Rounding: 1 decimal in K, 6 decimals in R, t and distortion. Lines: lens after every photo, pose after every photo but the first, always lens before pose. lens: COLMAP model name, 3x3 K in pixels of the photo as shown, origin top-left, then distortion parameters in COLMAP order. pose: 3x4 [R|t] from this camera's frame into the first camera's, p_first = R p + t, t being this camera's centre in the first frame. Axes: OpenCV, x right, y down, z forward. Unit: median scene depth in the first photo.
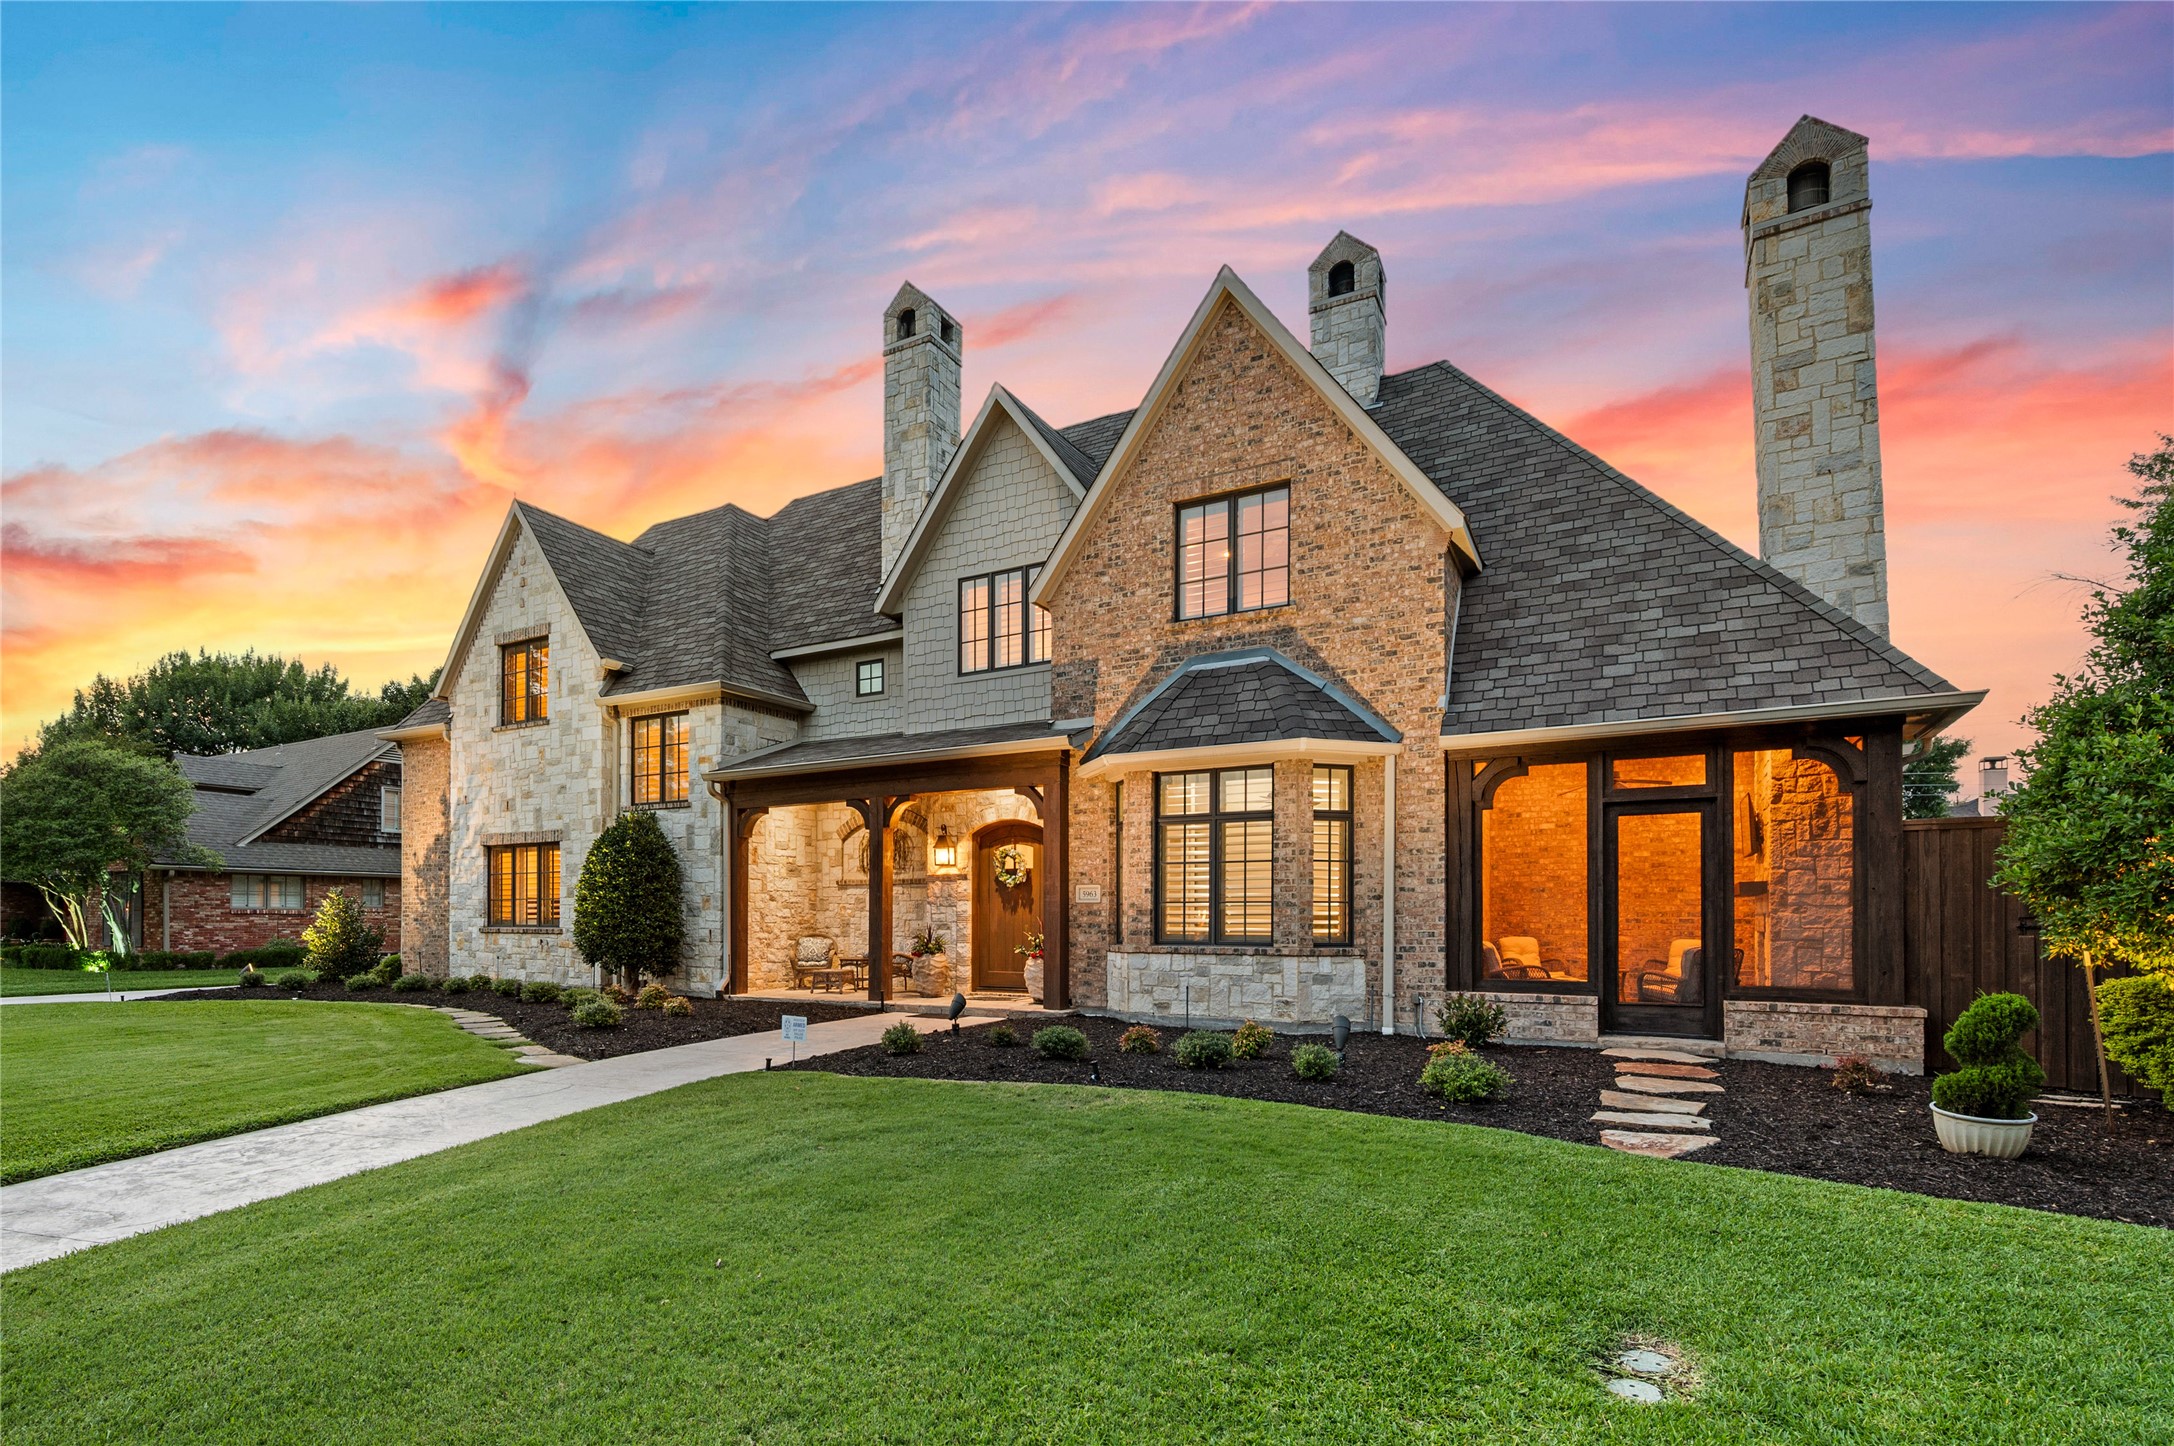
lens RADIAL K [[857.5, 0, 1091.8], [0, 857.5, 734.2], [0, 0, 1]] dist [-0.000950, -0.000192]
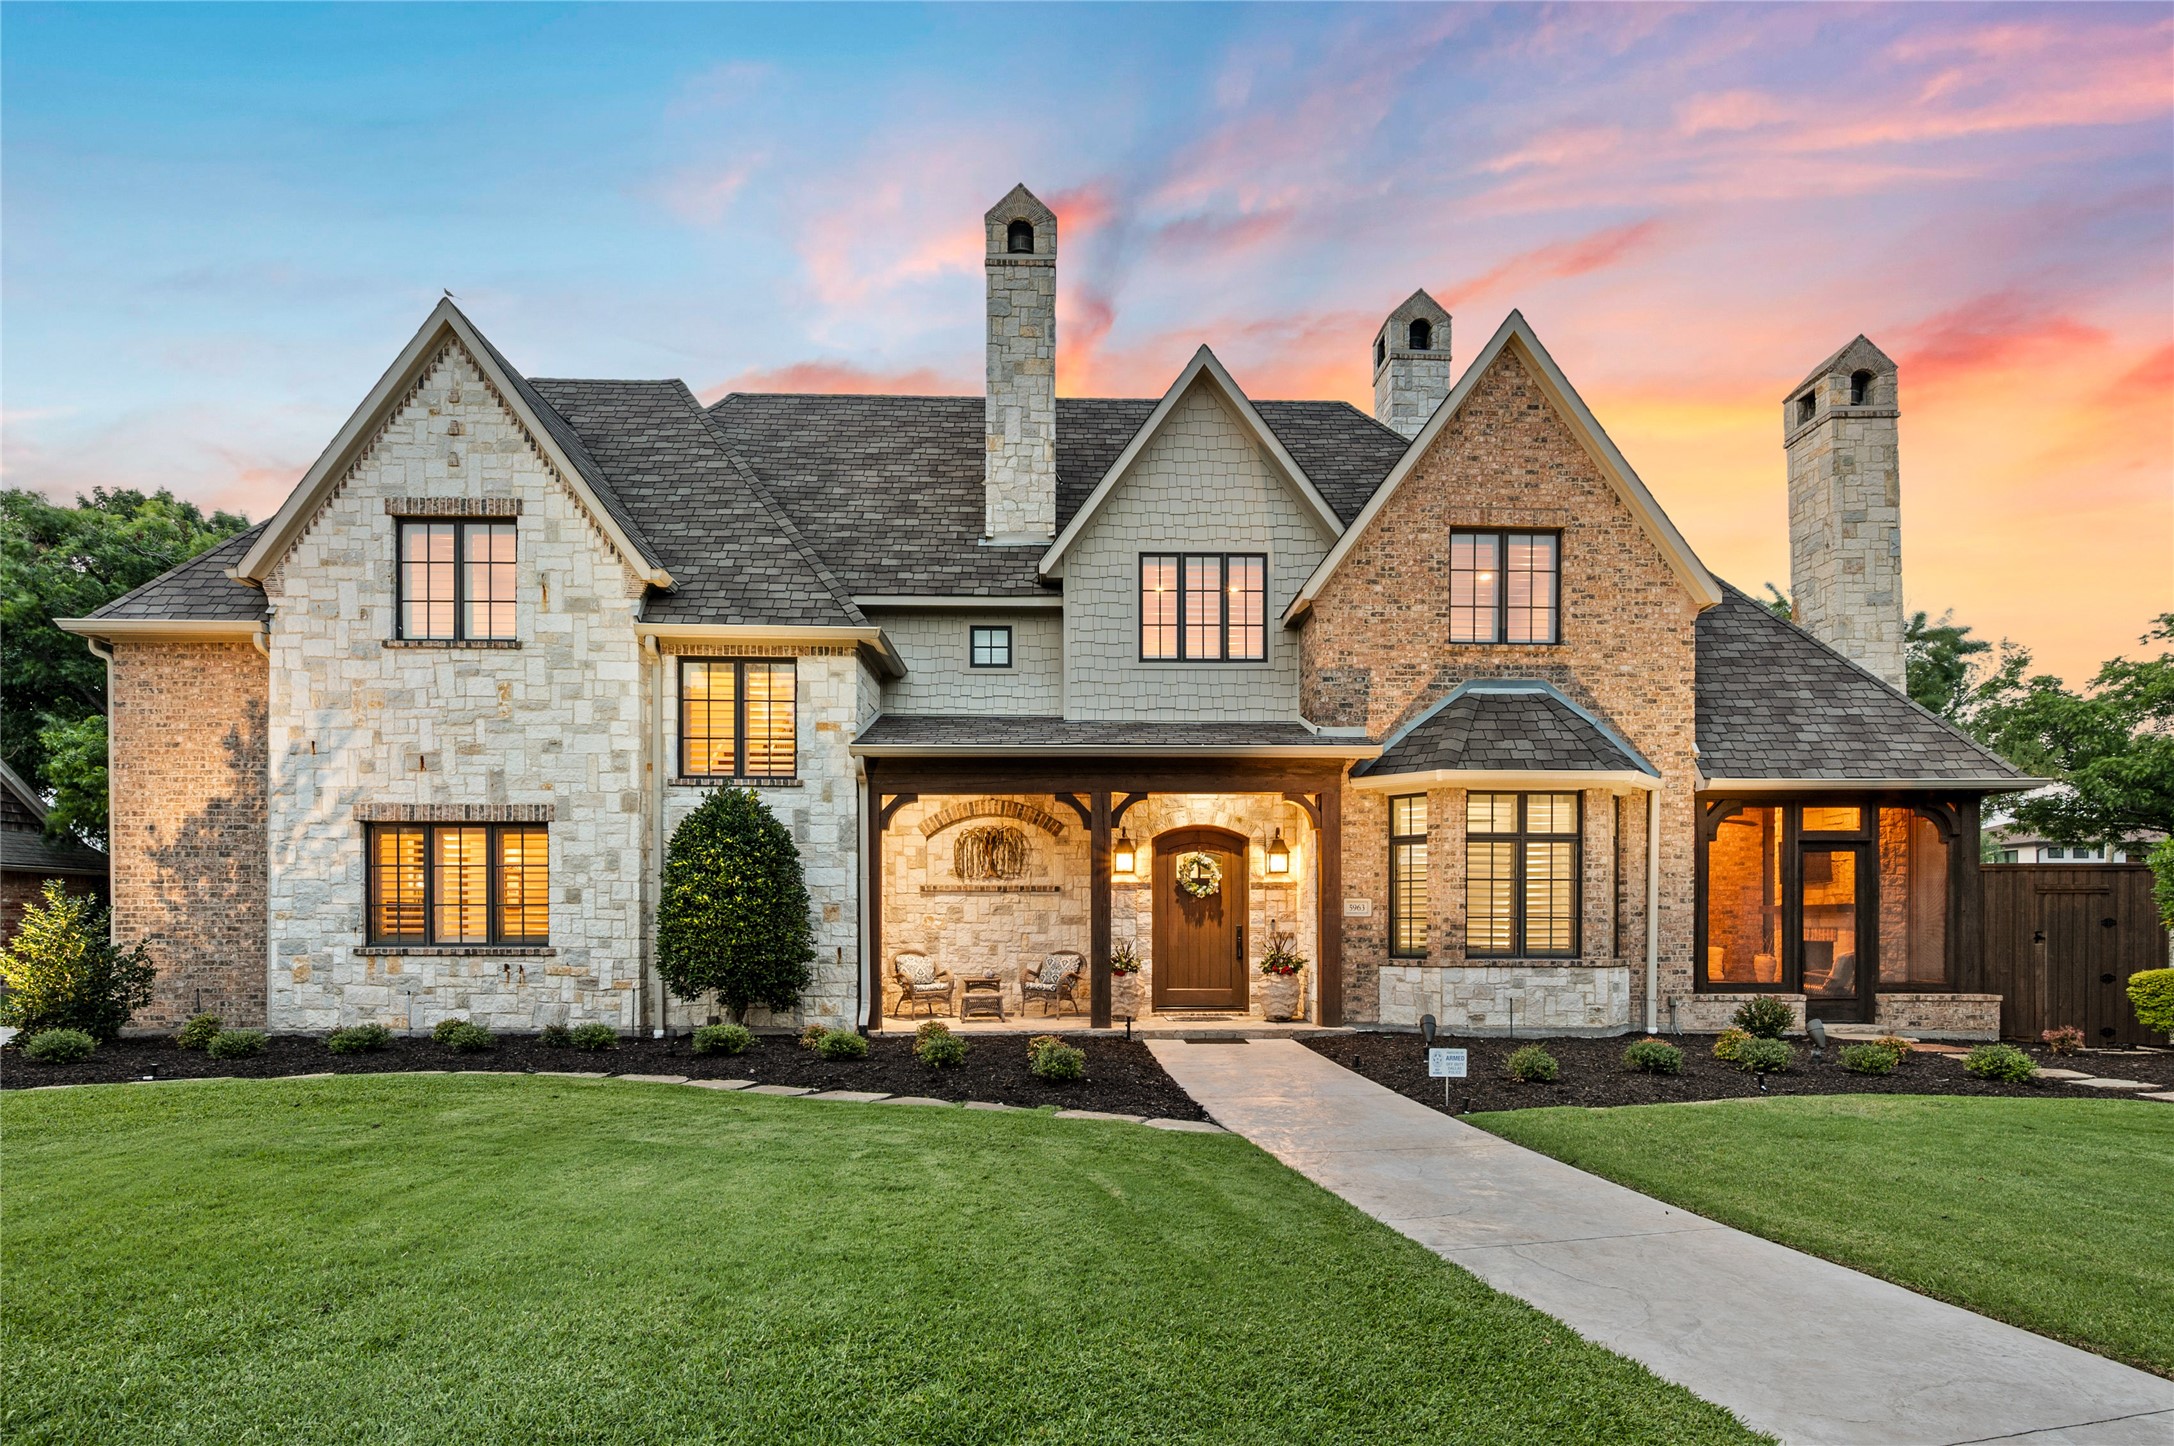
lens RADIAL K [[885.2, 0, 1087.2], [0, 885.2, 751.0], [0, 0, 1]] dist [-0.000474, 0.000079]
pose [[0.894966, 0.084640, 0.438031, -0.714004], [-0.093639, 0.995606, -0.001059, 0.037284], [-0.436196, -0.040069, 0.898959, 0.226946]]
